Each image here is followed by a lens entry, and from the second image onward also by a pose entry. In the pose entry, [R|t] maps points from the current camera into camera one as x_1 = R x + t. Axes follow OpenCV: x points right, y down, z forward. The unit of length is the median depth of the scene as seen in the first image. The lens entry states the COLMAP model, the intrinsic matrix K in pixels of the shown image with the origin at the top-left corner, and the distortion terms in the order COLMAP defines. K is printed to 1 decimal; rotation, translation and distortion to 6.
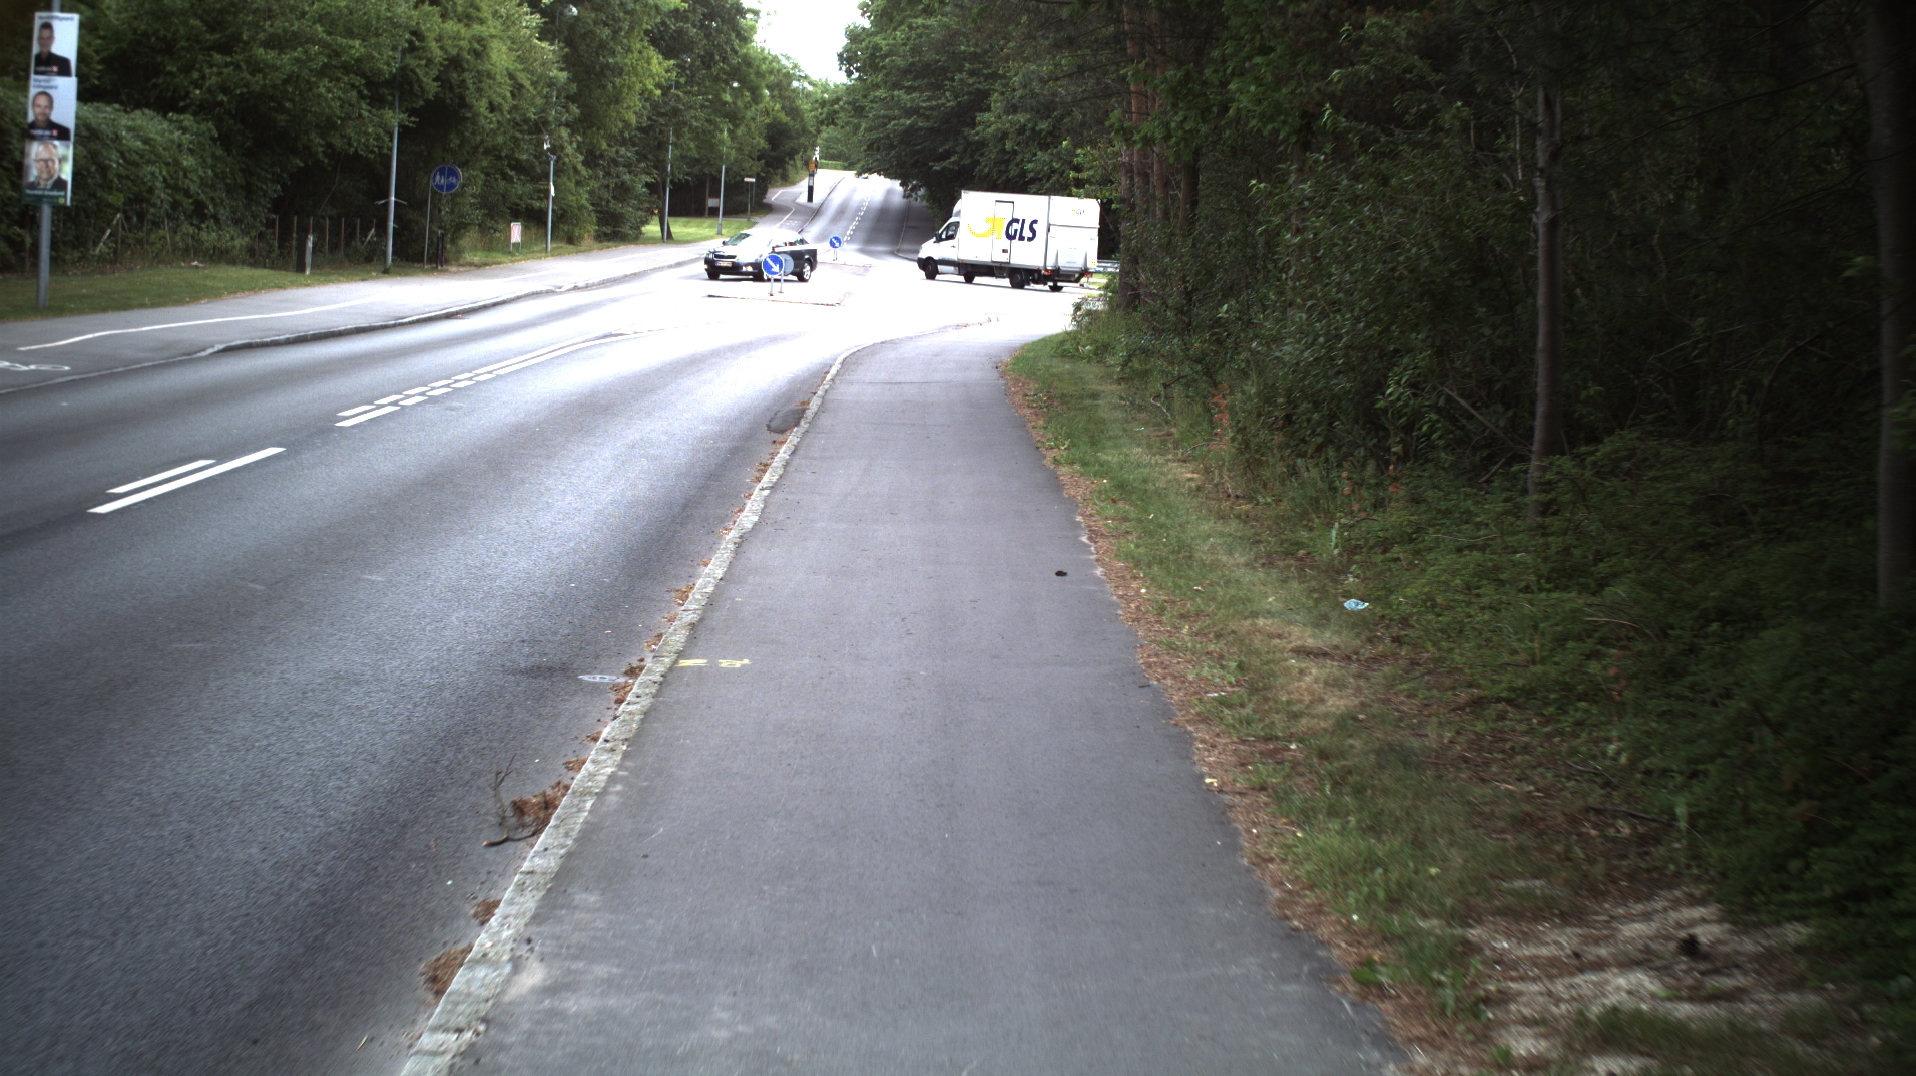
lens RADIAL K [[3833.7, 0, 958.0], [0, 3833.7, 538.0], [0, 0, 1]] dist [-0.427276, 1.269579]
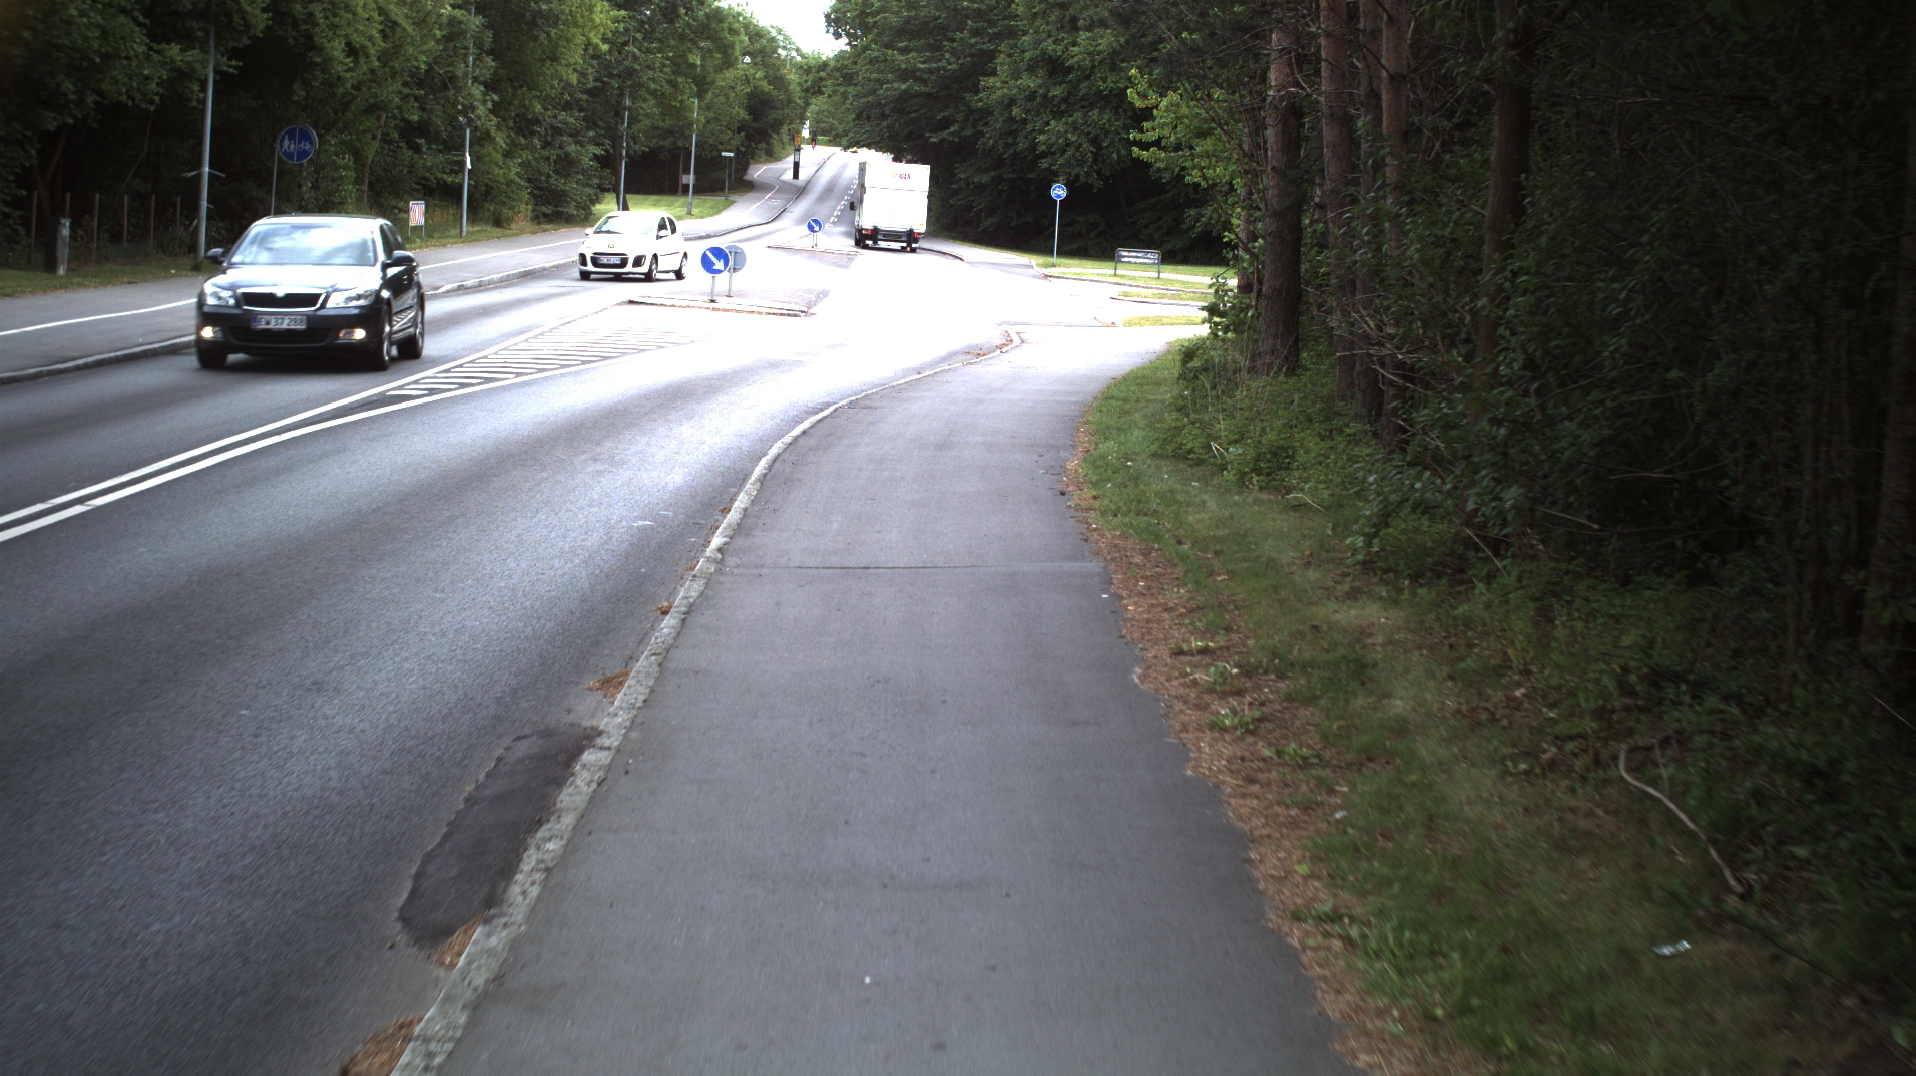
lens RADIAL K [[3833.7, 0, 958.0], [0, 3833.7, 538.0], [0, 0, 1]] dist [-0.427276, 1.269579]
pose [[0.999988, 0.004563, 0.001696, -0.002250], [-0.004572, 0.999975, 0.005481, -0.019684], [-0.001671, -0.005488, 0.999984, 0.233259]]
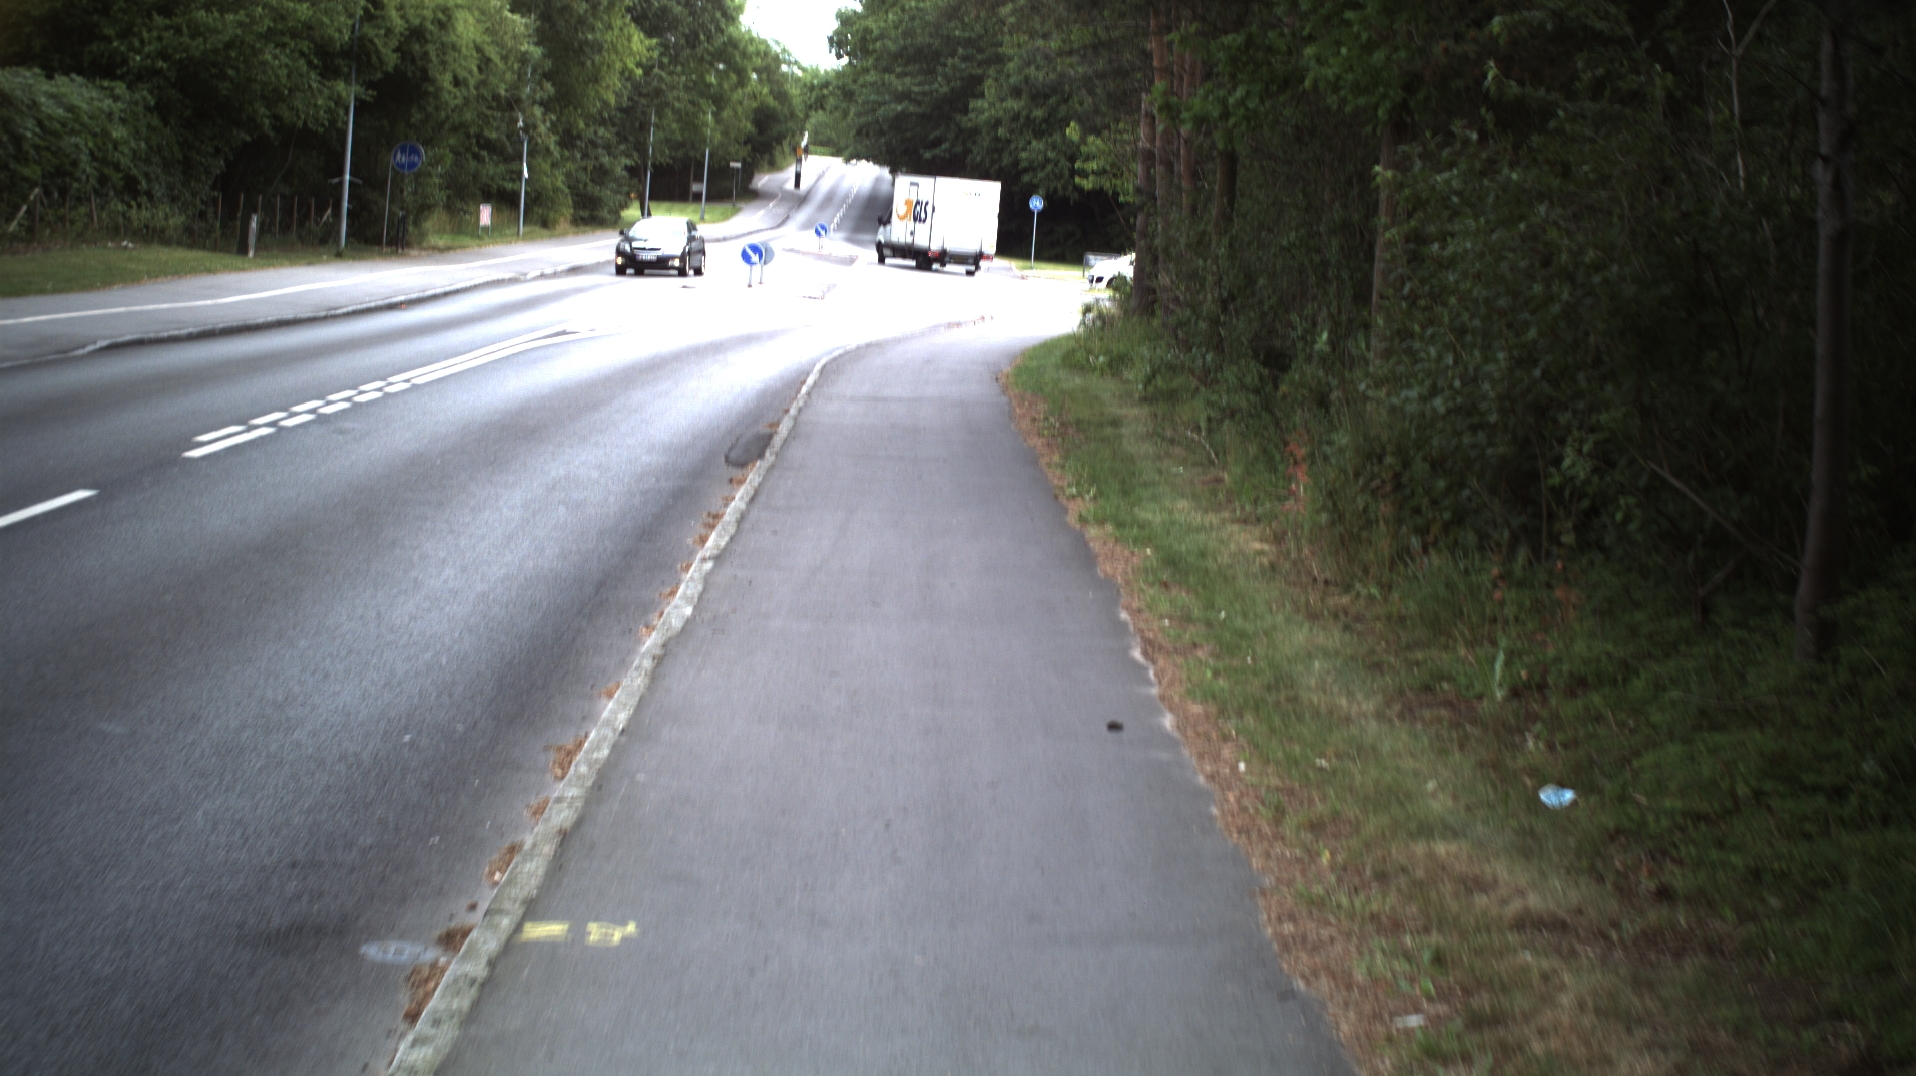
lens RADIAL K [[3833.7, 0, 958.0], [0, 3833.7, 538.0], [0, 0, 1]] dist [-0.427276, 1.269579]
pose [[0.999849, 0.016808, 0.004516, -0.001008], [-0.016821, 0.999855, 0.002749, -0.004996], [-0.004469, -0.002825, 0.999986, 0.058354]]
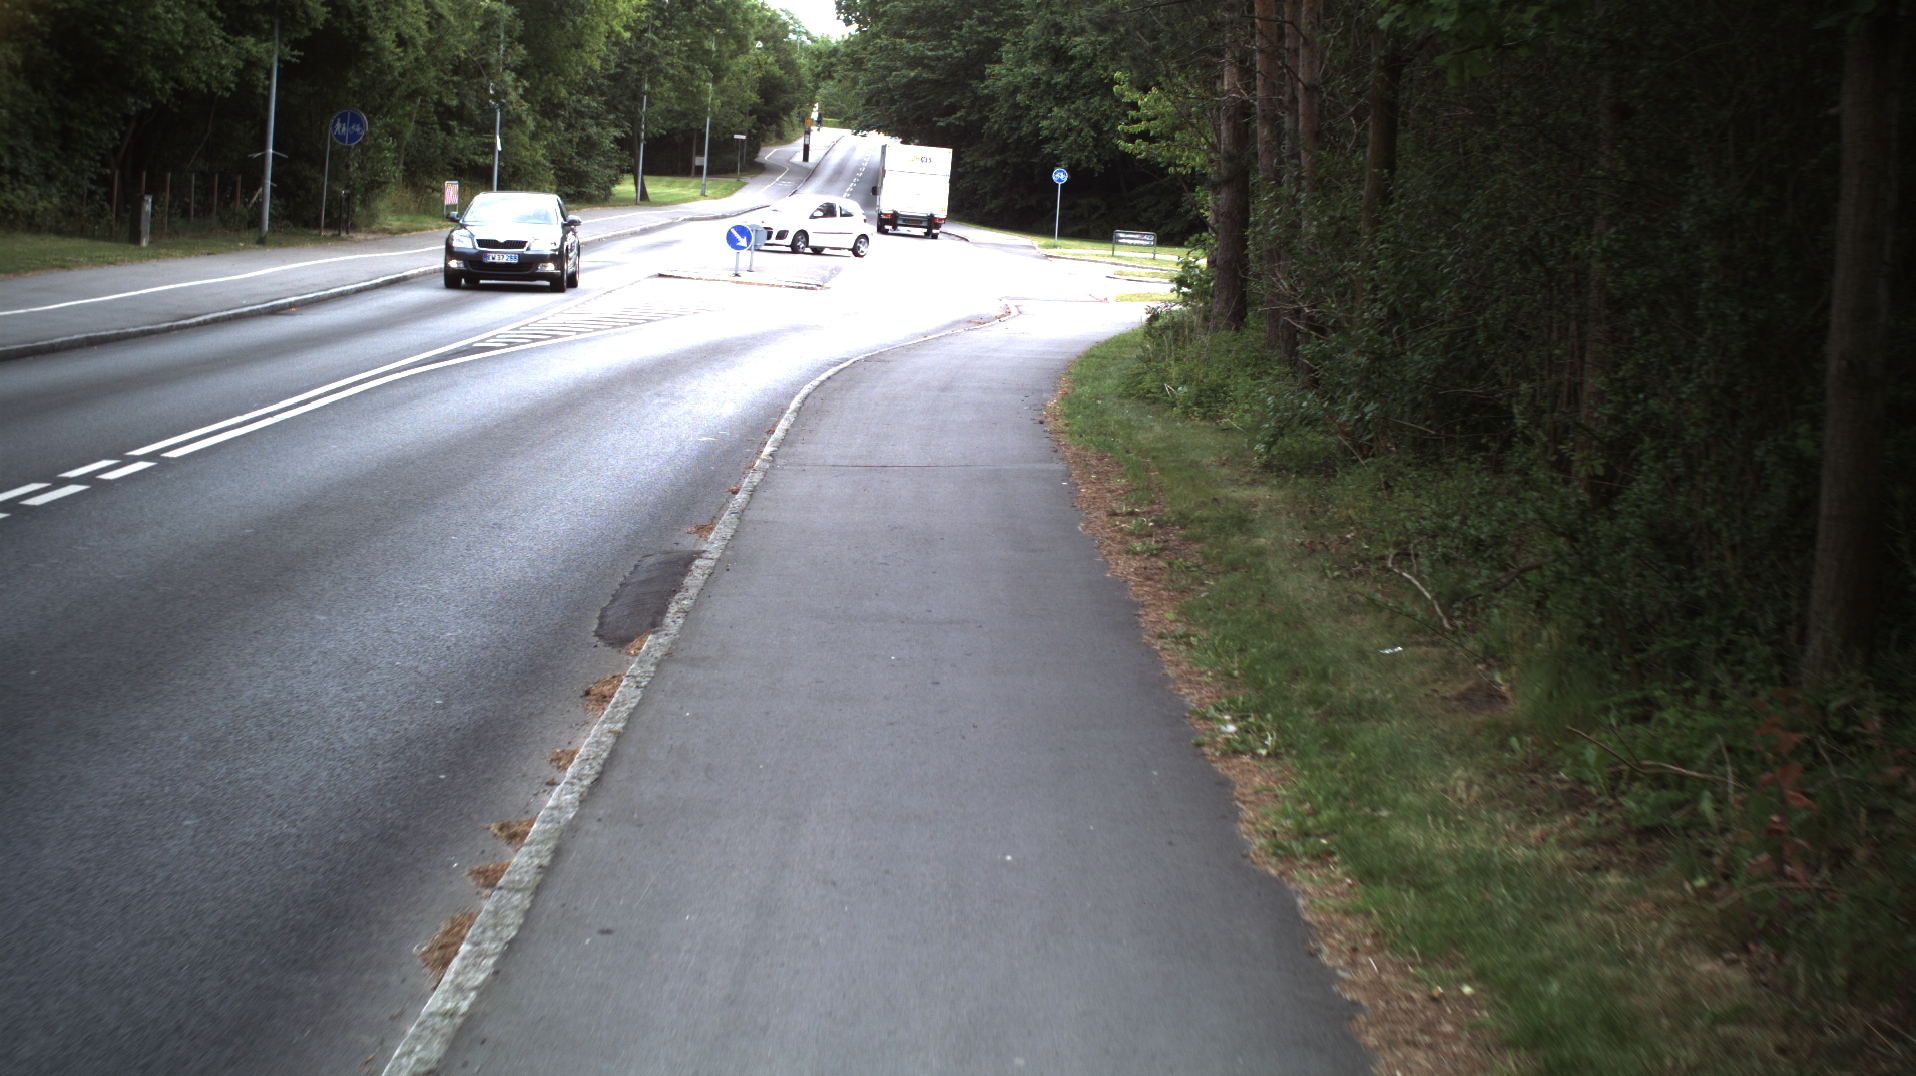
lens RADIAL K [[3833.7, 0, 958.0], [0, 3833.7, 538.0], [0, 0, 1]] dist [-0.427276, 1.269579]
pose [[0.999939, 0.011029, 0.000452, -0.001776], [-0.011033, 0.999889, 0.010000, -0.014996], [-0.000342, -0.010005, 0.999950, 0.175126]]
